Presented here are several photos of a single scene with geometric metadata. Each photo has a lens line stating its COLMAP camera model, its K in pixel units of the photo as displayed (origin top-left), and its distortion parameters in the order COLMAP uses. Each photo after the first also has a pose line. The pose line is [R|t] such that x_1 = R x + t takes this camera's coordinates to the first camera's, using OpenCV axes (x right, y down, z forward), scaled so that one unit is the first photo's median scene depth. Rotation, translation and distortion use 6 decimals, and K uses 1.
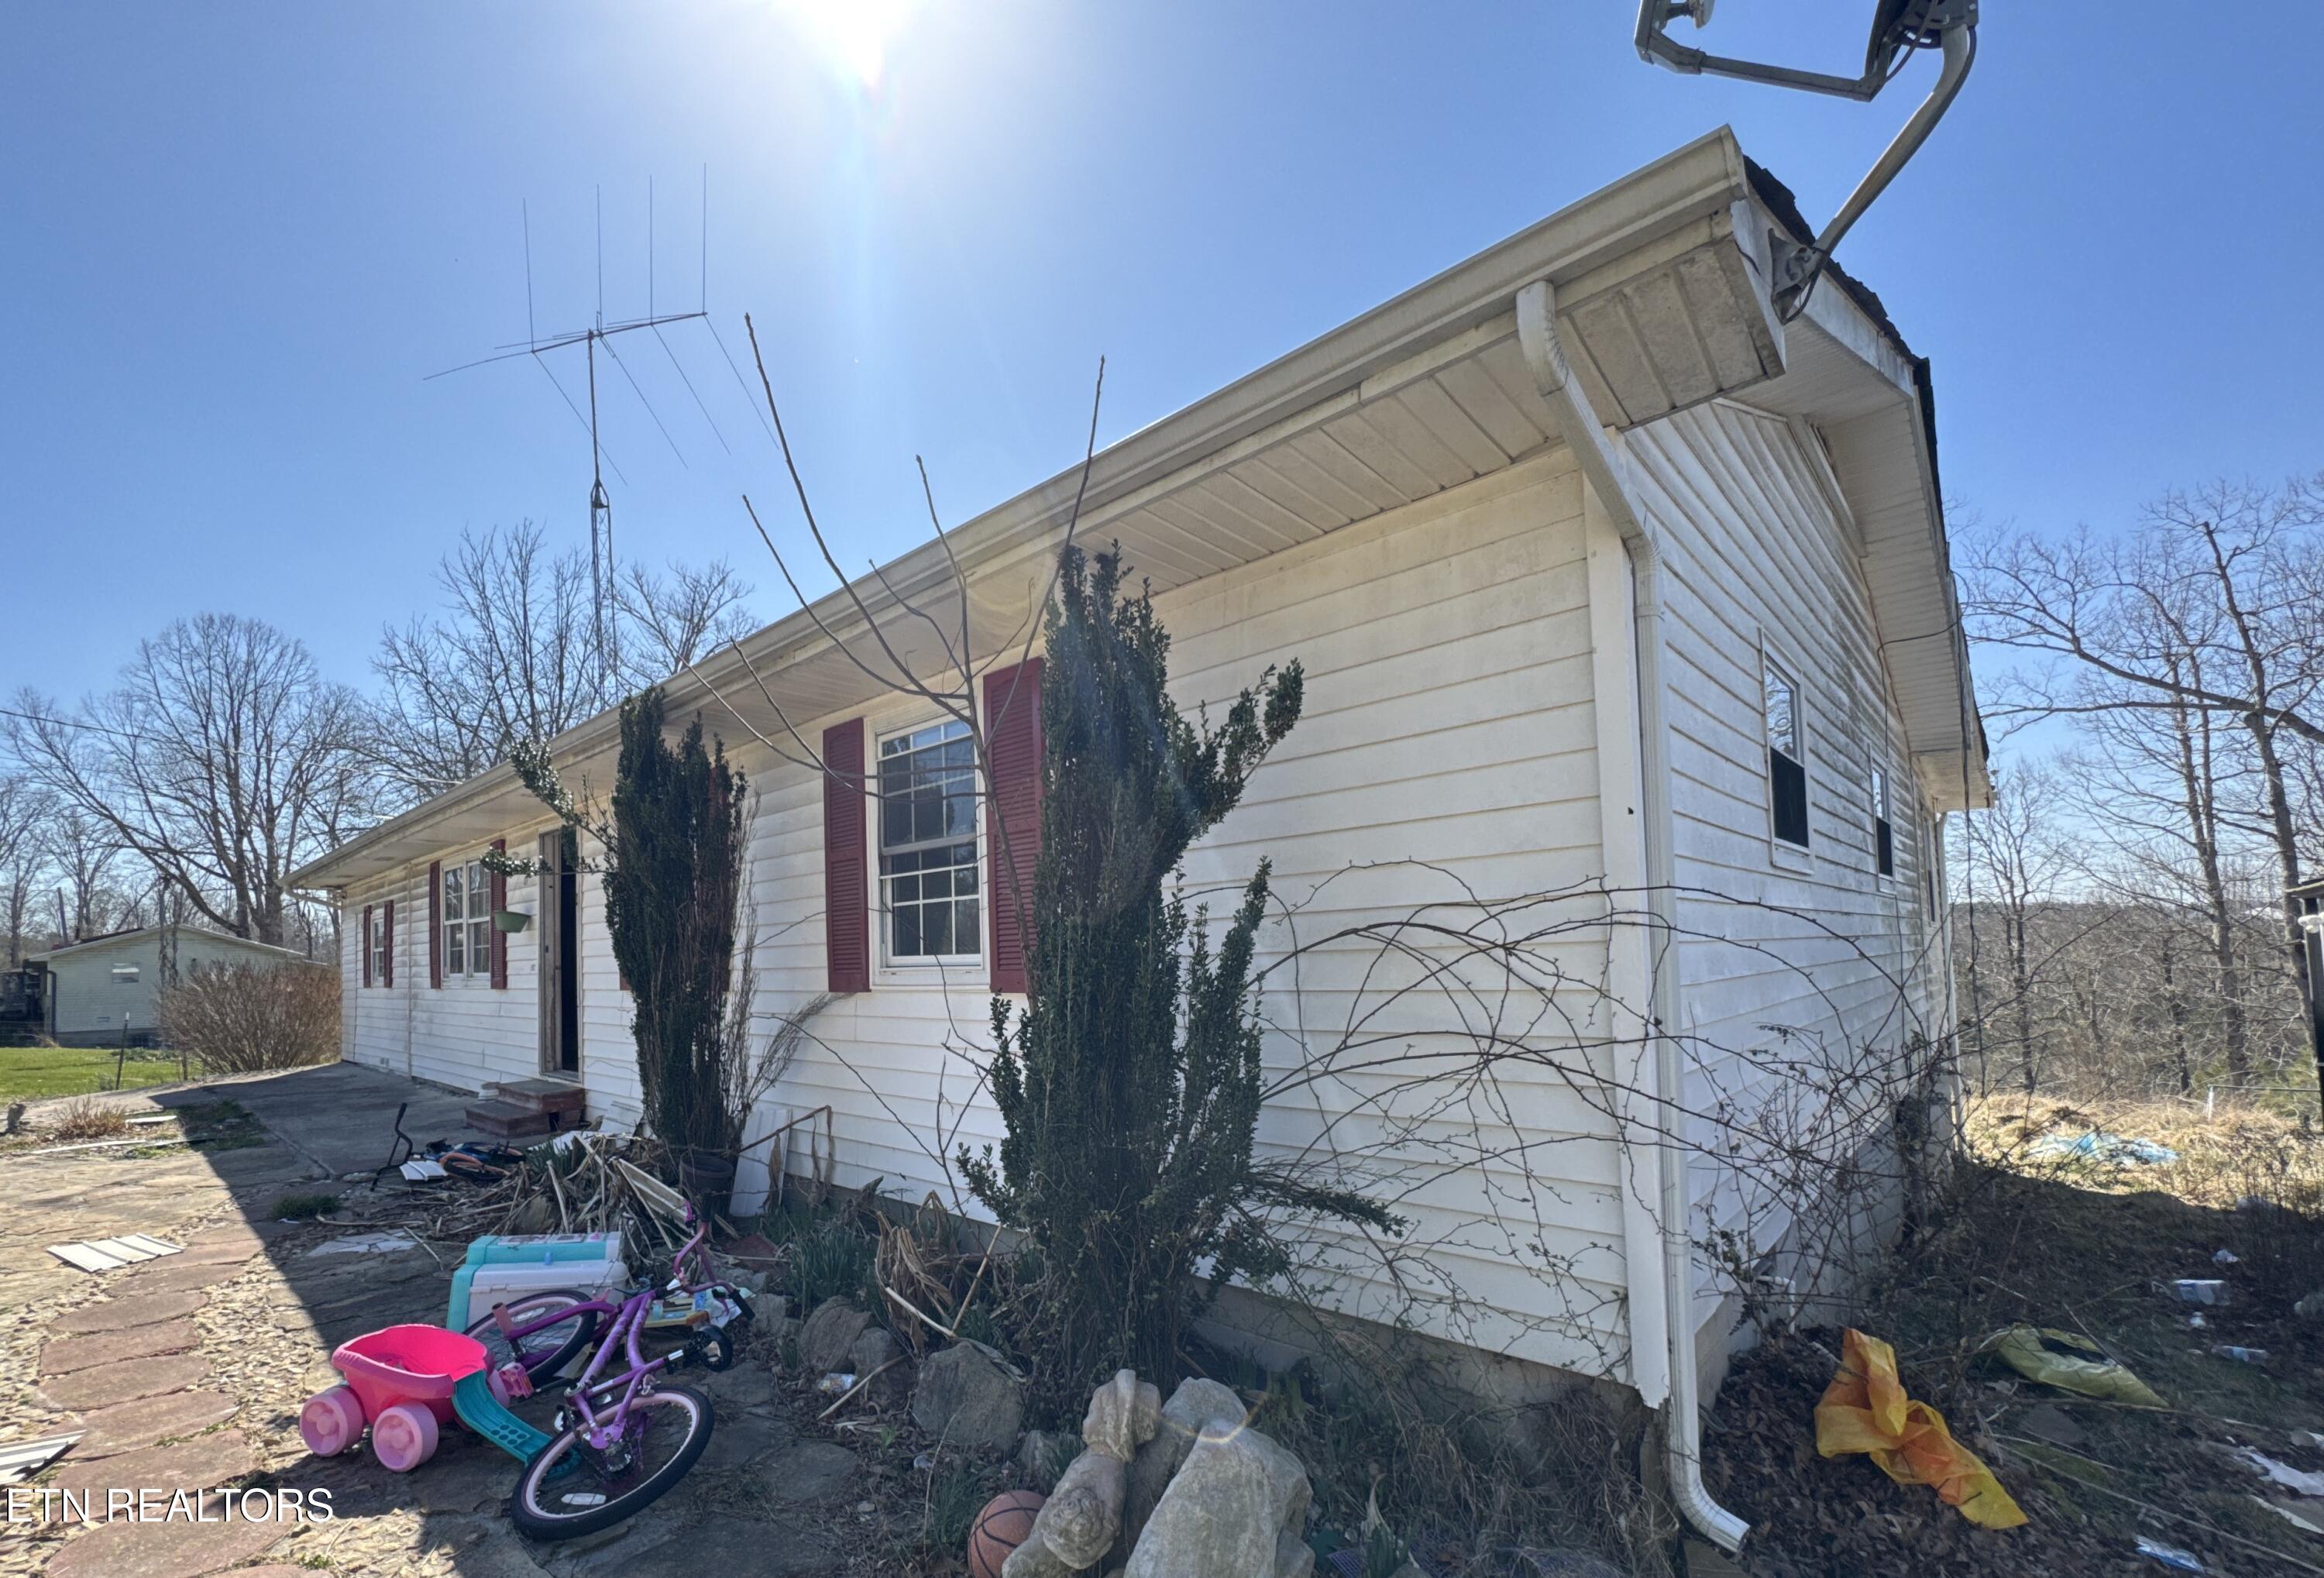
lens RADIAL K [[969.0, 0, 1158.8], [0, 969.0, 920.2], [0, 0, 1]] dist [-0.000829, -0.000095]
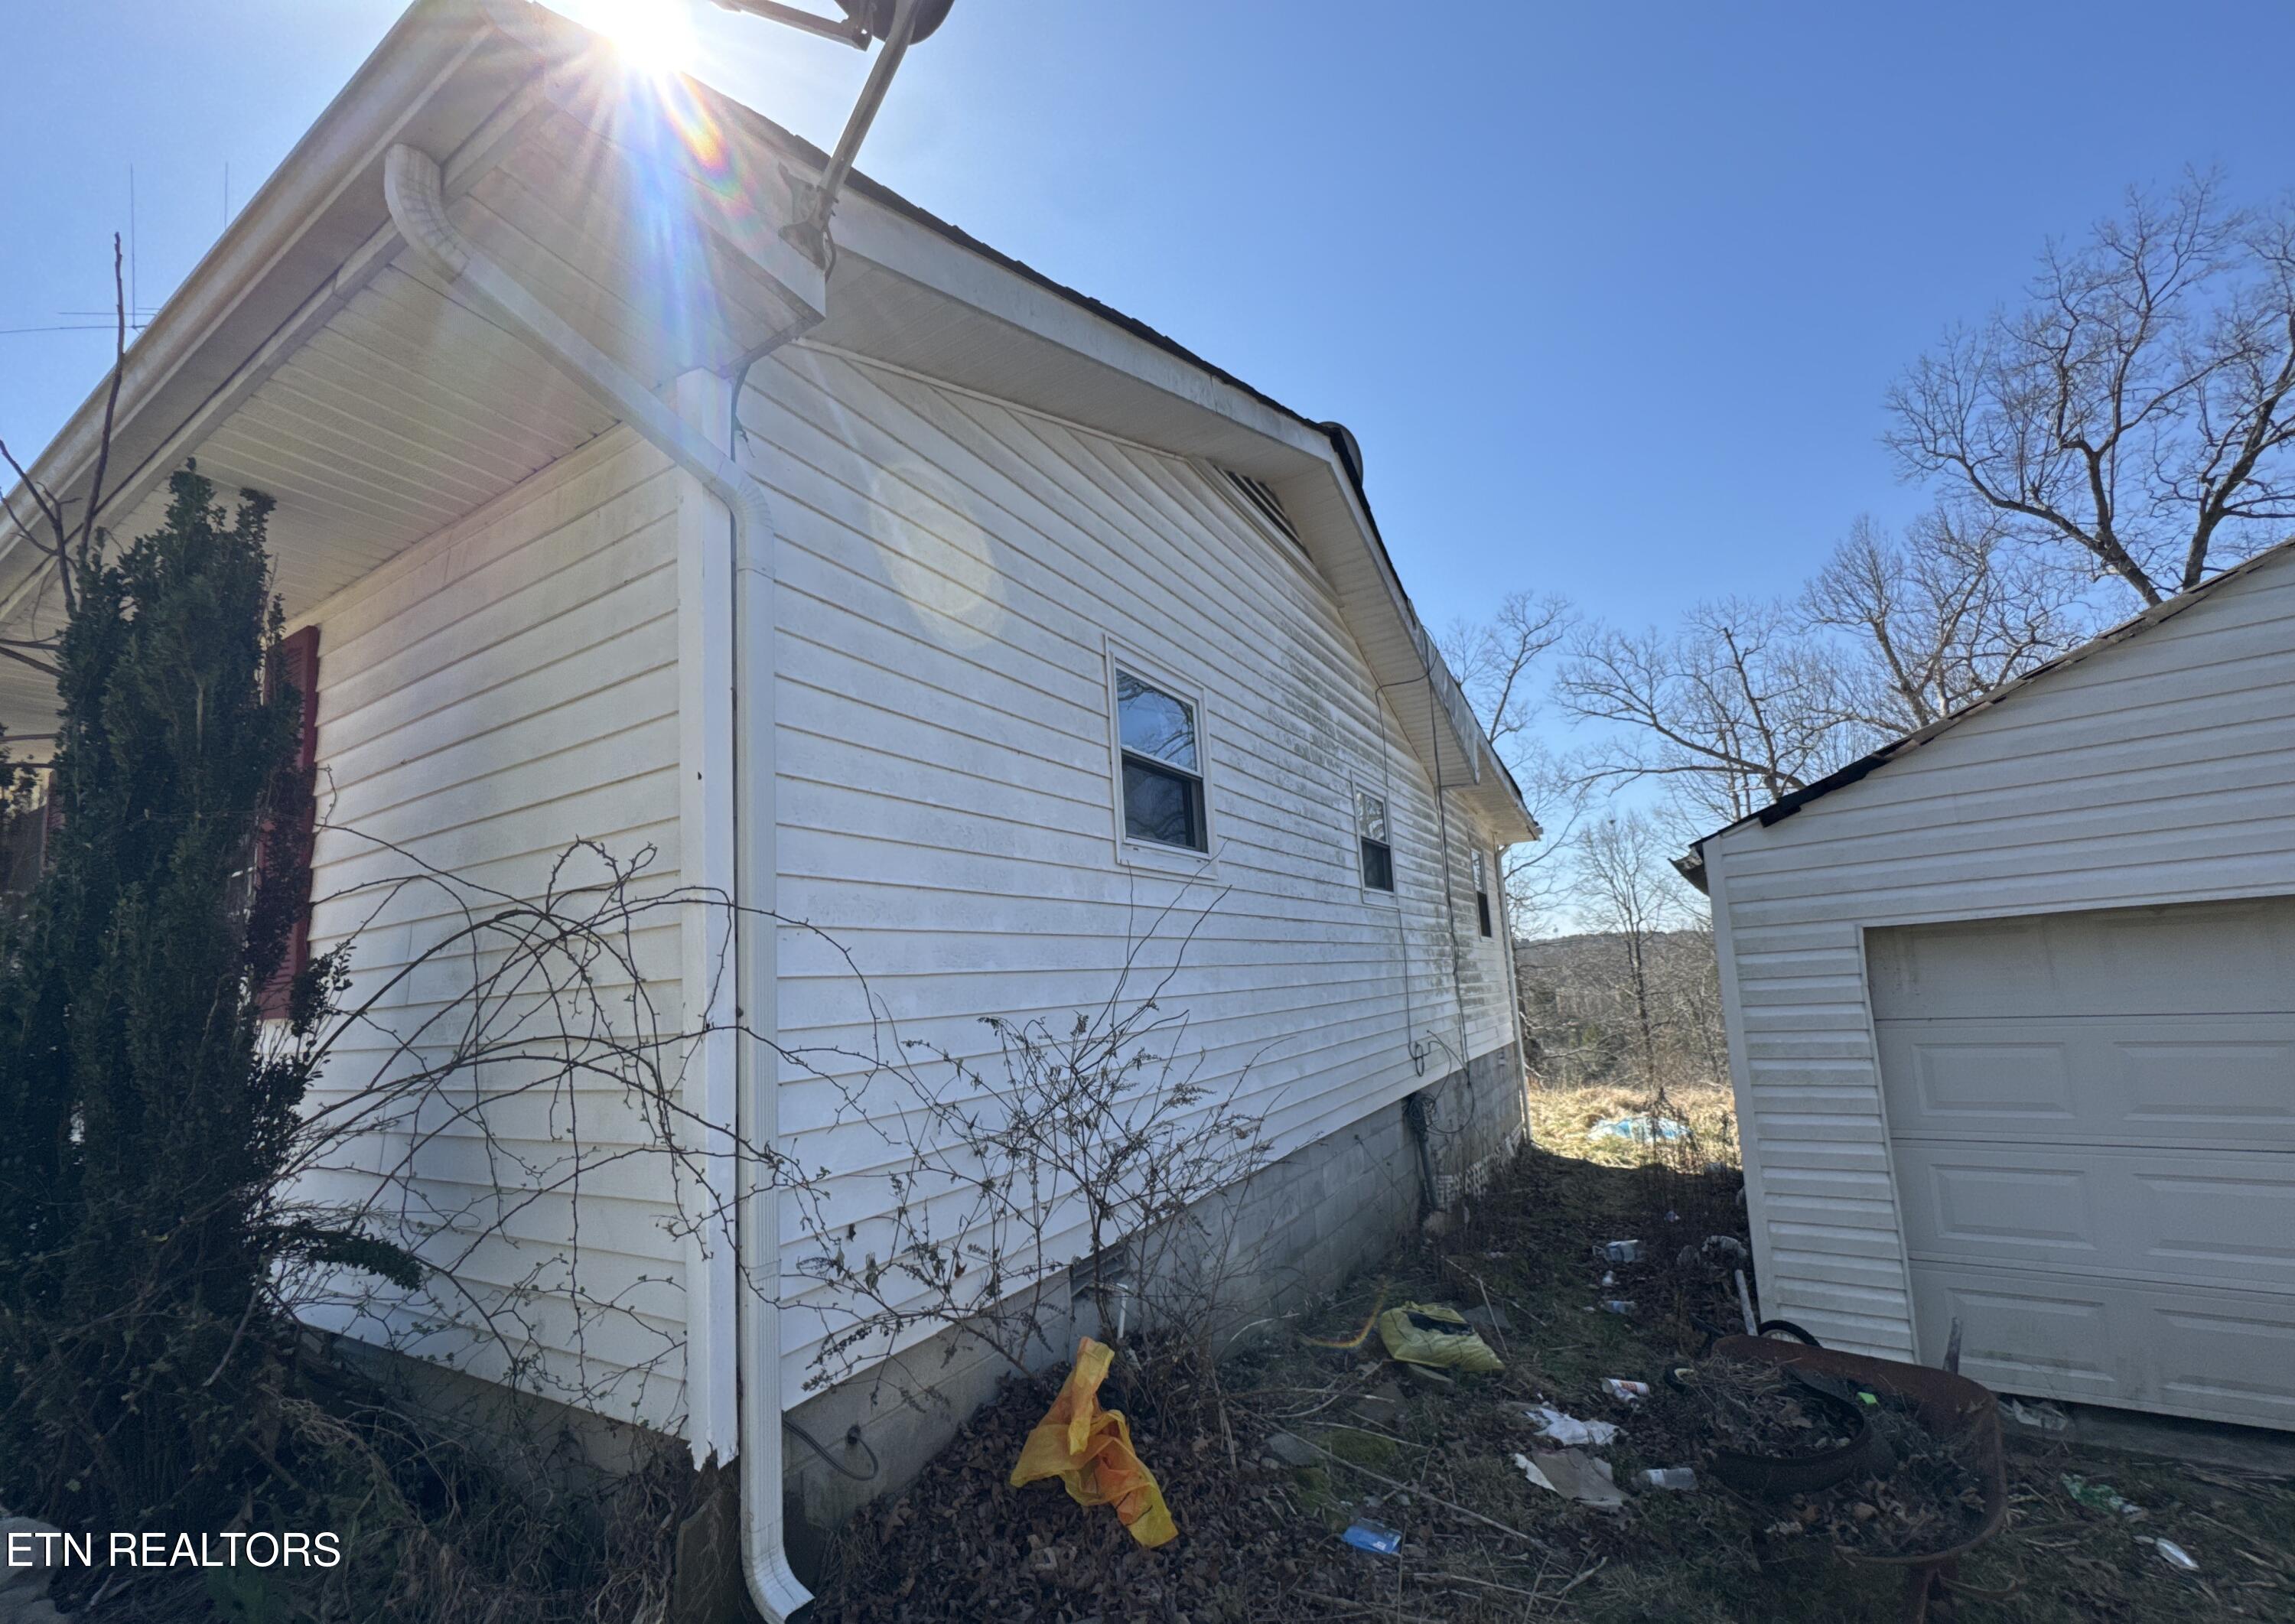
lens RADIAL K [[916.1, 0, 1174.8], [0, 916.1, 884.9], [0, 0, 1]] dist [-0.000399, 0.000169]
pose [[0.974454, -0.002687, 0.224570, 0.157801], [0.020827, 0.996701, -0.078447, 0.013915], [-0.223618, 0.081120, 0.971295, 0.018977]]
